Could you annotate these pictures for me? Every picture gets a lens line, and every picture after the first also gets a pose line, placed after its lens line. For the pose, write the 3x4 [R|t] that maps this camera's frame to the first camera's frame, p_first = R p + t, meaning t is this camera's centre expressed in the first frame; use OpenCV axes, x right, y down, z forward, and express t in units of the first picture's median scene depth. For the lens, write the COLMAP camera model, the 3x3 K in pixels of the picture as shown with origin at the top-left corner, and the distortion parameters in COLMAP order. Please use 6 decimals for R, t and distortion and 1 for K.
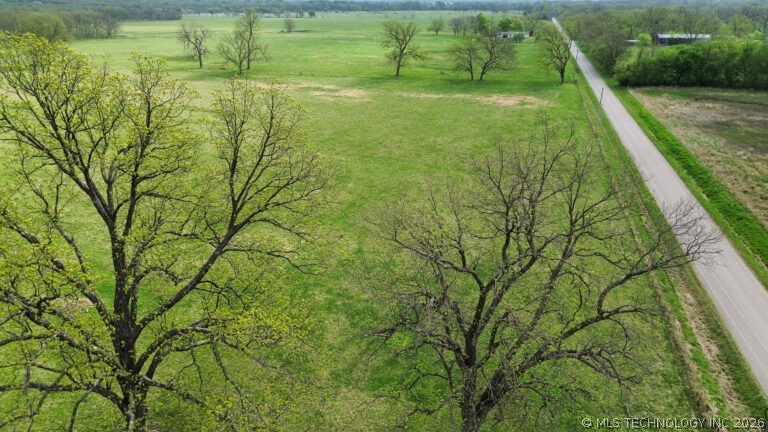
lens RADIAL K [[562.4, 0, 382.1], [0, 562.4, 213.7], [0, 0, 1]] dist [0.078340, -0.076595]
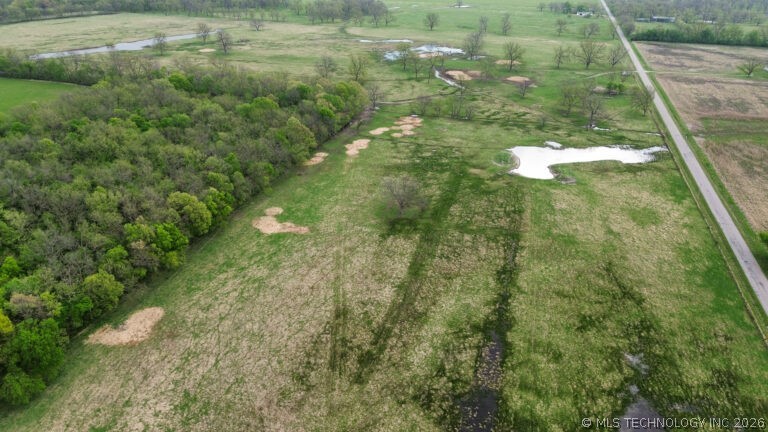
lens RADIAL K [[562.4, 0, 382.1], [0, 562.4, 213.7], [0, 0, 1]] dist [0.078340, -0.076595]
pose [[0.999345, 0.023760, -0.027297, -0.947410], [-0.021383, 0.996210, 0.084312, 0.549809], [0.029196, -0.083673, 0.996065, -2.520577]]
